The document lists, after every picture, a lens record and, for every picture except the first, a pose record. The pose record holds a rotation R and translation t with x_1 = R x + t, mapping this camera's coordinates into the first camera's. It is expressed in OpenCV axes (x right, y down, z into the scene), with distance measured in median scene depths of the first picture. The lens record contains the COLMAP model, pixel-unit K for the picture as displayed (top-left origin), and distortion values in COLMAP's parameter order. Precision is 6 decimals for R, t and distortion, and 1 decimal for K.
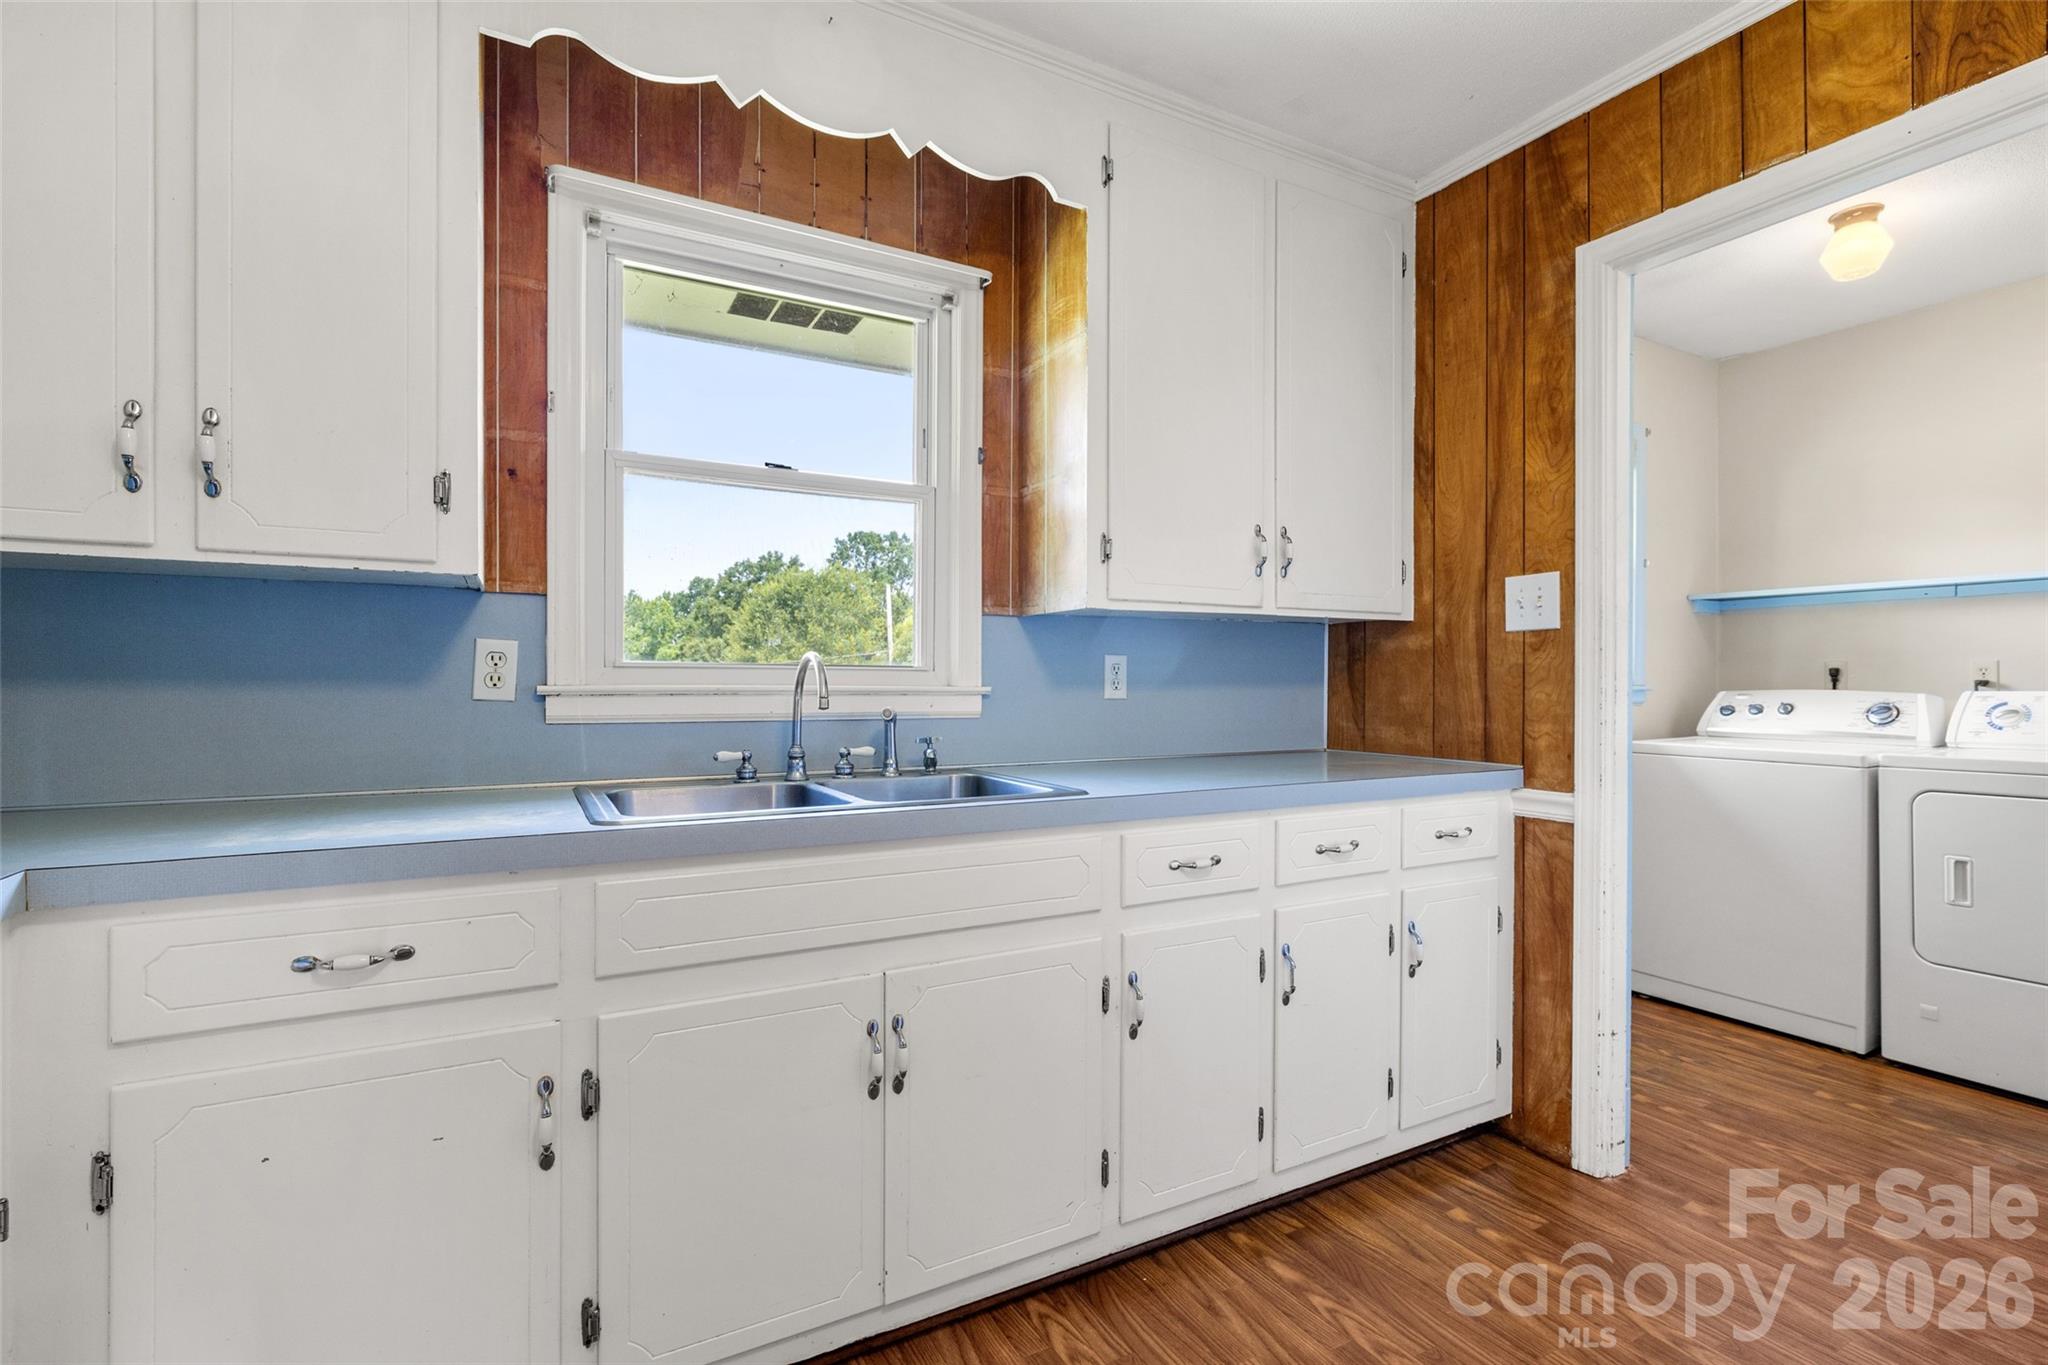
lens RADIAL K [[943.3, 0, 1012.4], [0, 943.3, 681.7], [0, 0, 1]] dist [-0.001078, 0.000914]
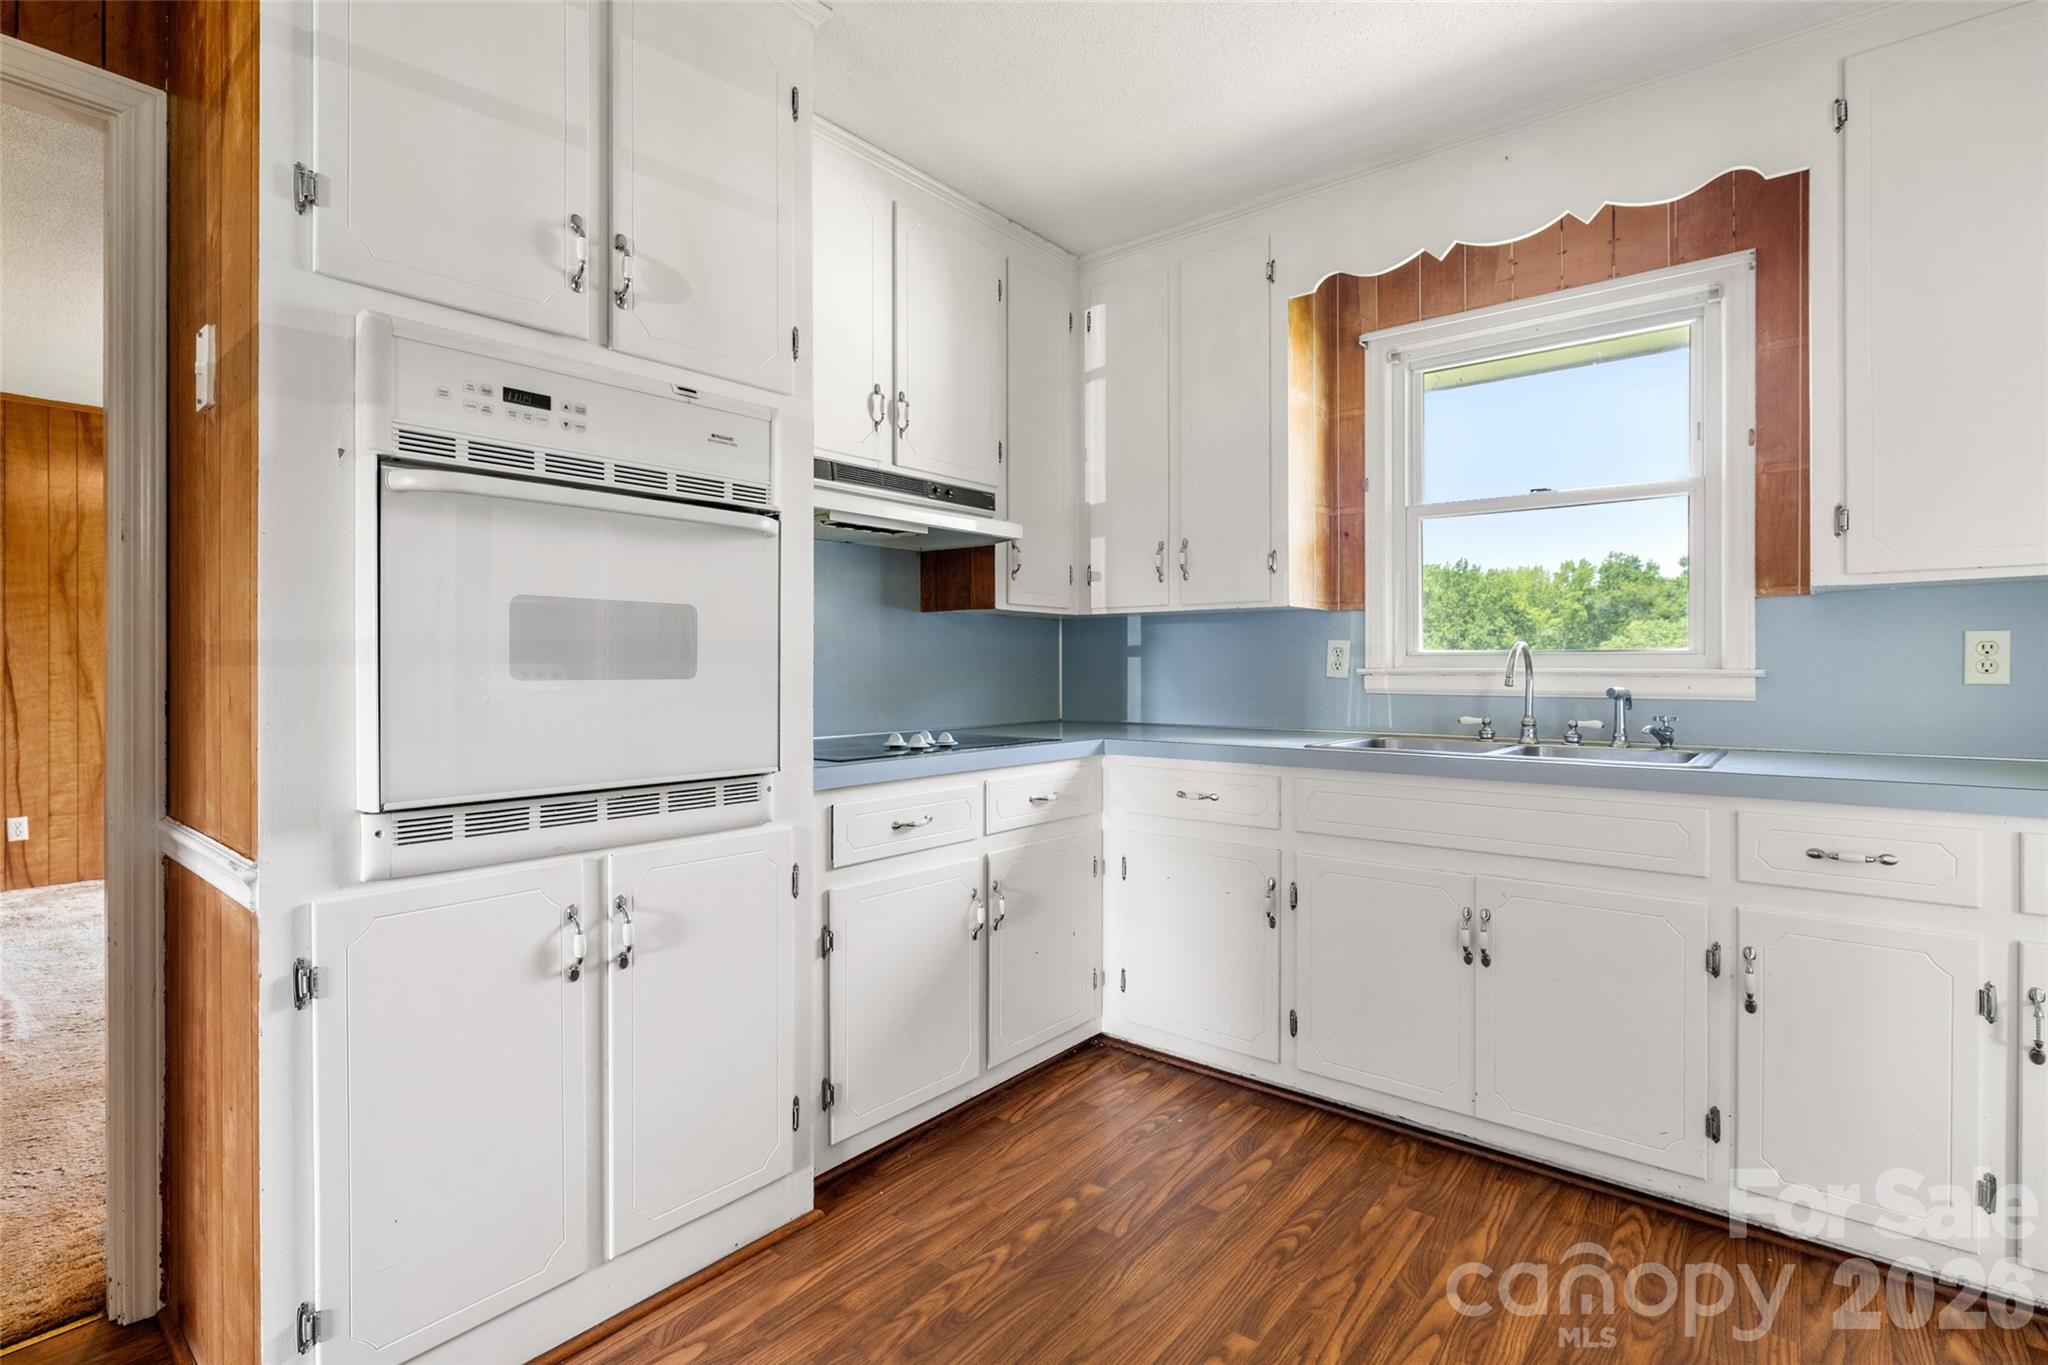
lens RADIAL K [[969.1, 0, 1010.9], [0, 969.1, 675.9], [0, 0, 1]] dist [-0.000970, 0.000385]
pose [[0.365965, 0.006029, -0.930609, 1.083523], [0.003399, 0.999964, 0.007815, 0.002267], [0.930622, -0.006023, 0.365931, -0.176190]]
